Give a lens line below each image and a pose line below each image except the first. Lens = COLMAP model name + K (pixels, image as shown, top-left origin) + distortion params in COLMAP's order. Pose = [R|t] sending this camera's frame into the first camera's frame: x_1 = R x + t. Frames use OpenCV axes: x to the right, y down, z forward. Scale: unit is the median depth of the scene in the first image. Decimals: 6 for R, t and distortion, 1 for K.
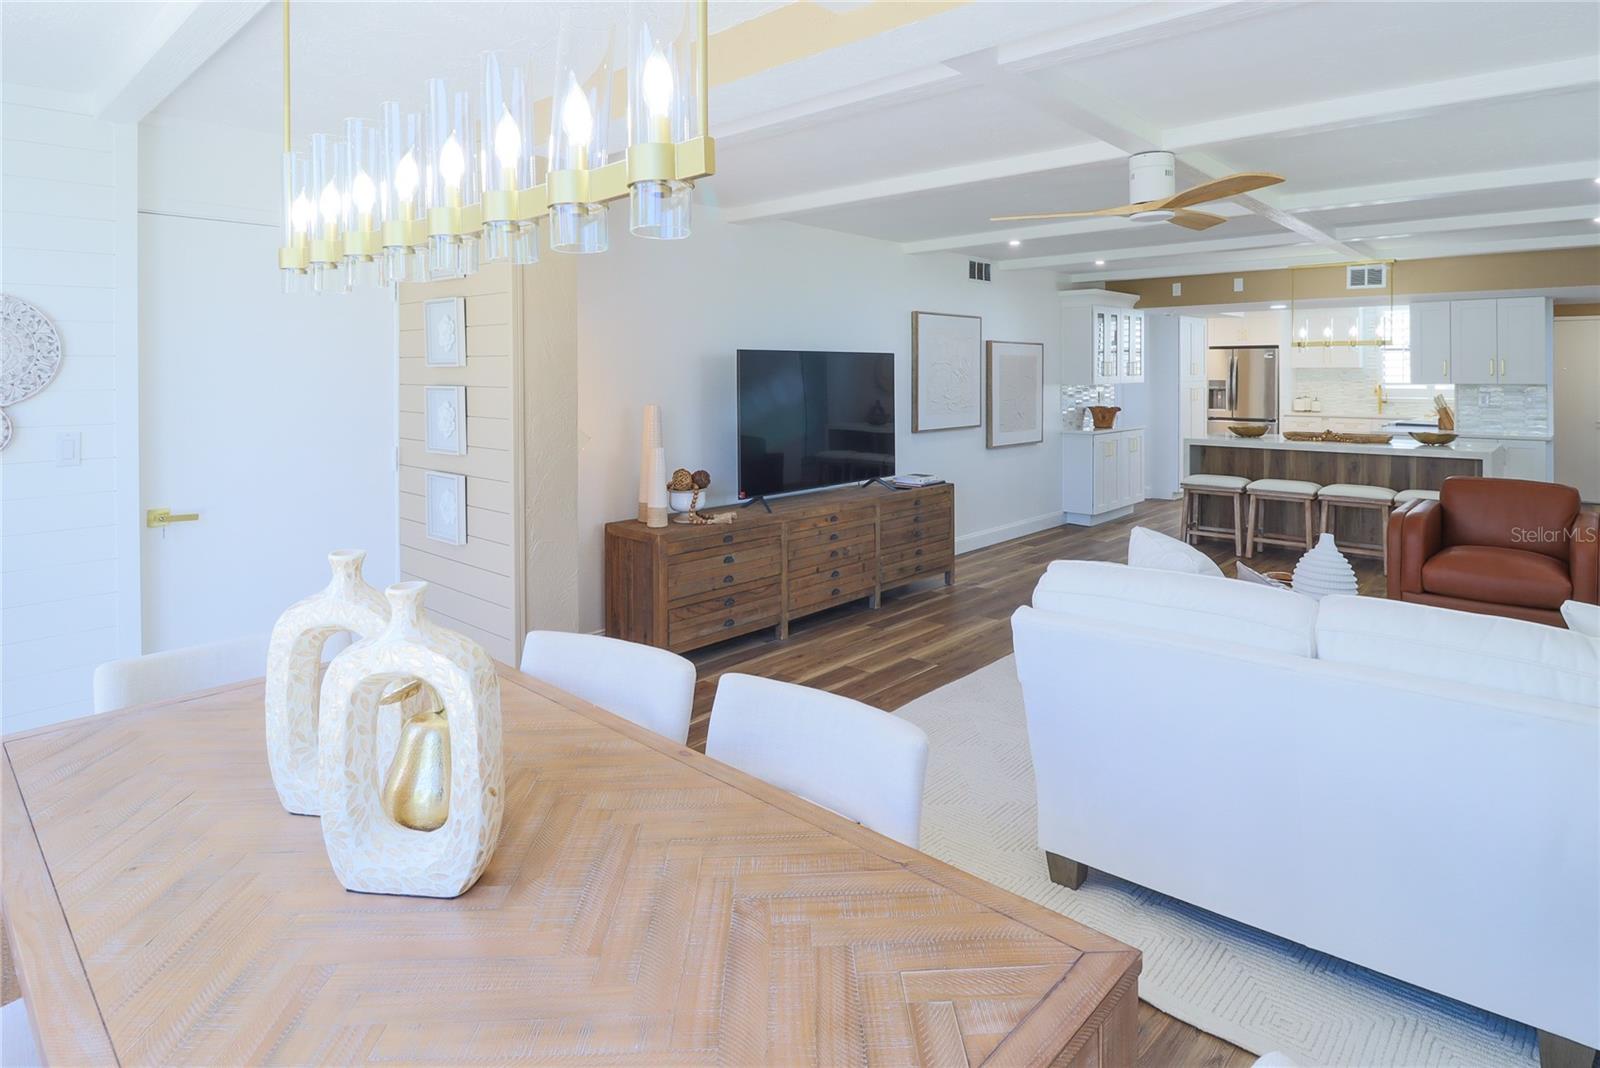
lens RADIAL K [[890.0, 0, 780.9], [0, 890.0, 390.5], [0, 0, 1]] dist [-0.007670, -0.003246]
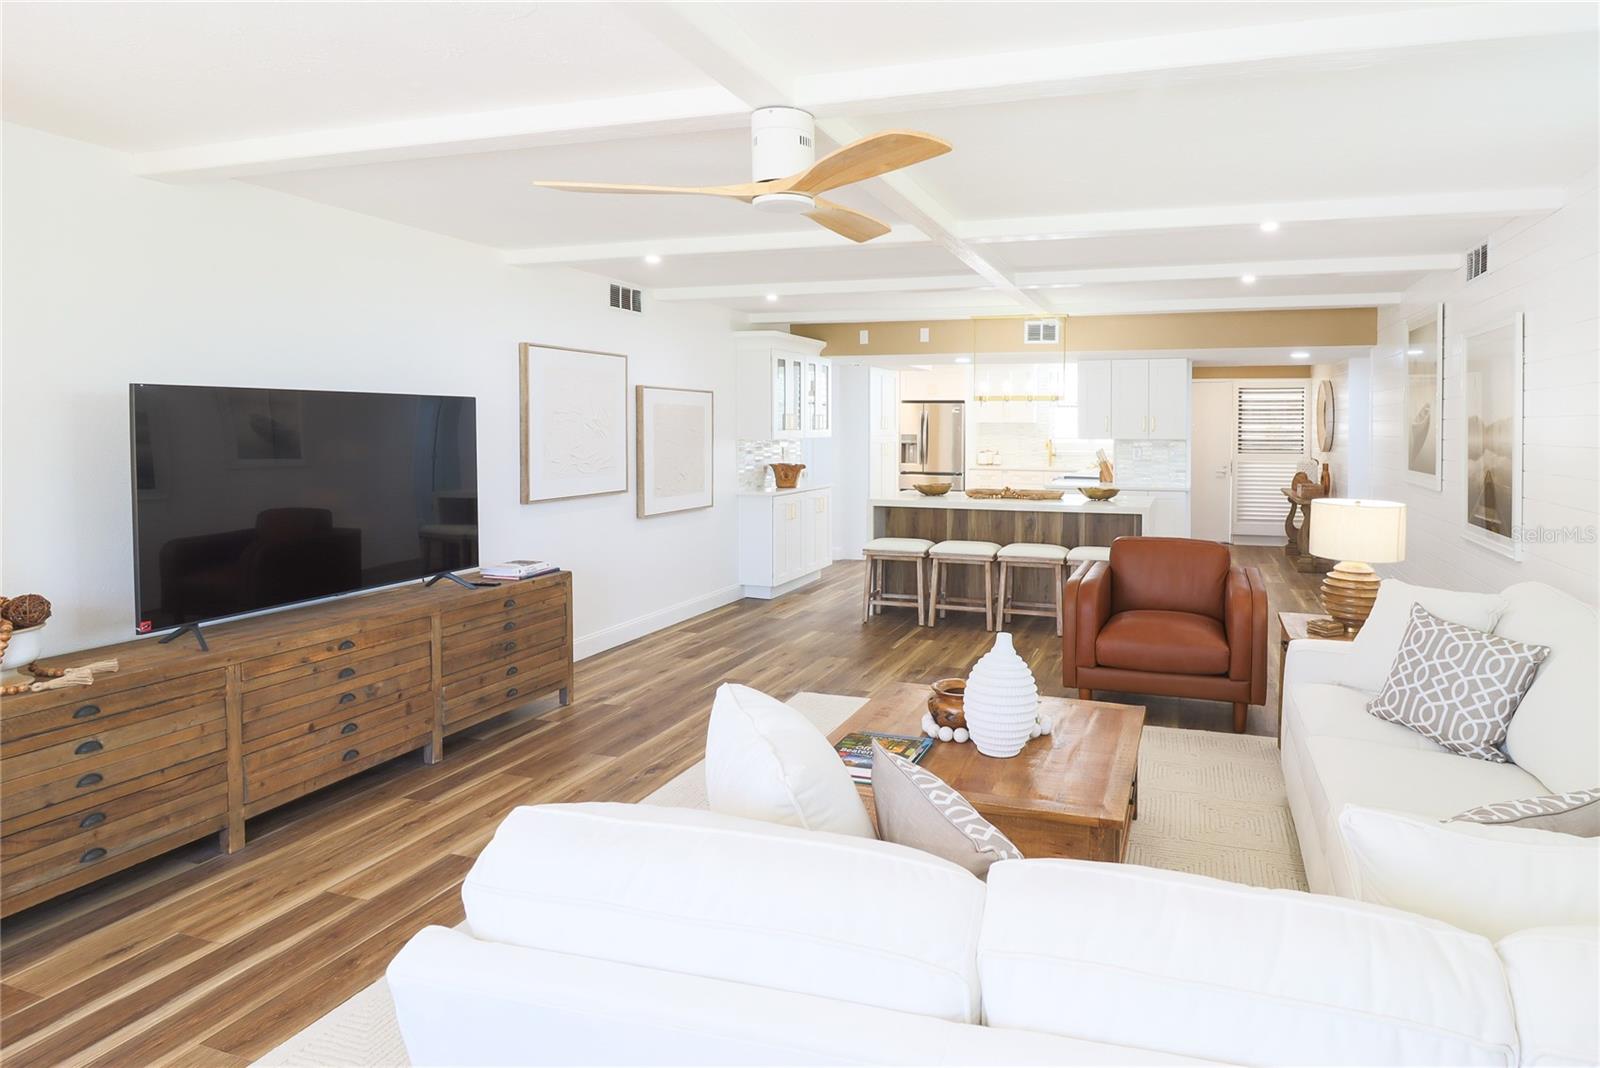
lens RADIAL K [[845.7, 0, 805.6], [0, 845.7, 447.0], [0, 0, 1]] dist [-0.000093, -0.008959]
pose [[0.950129, 0.000388, 0.311857, 0.139647], [-0.002755, 0.999971, 0.007149, -0.006073], [-0.311845, -0.007652, 0.950102, 0.223119]]
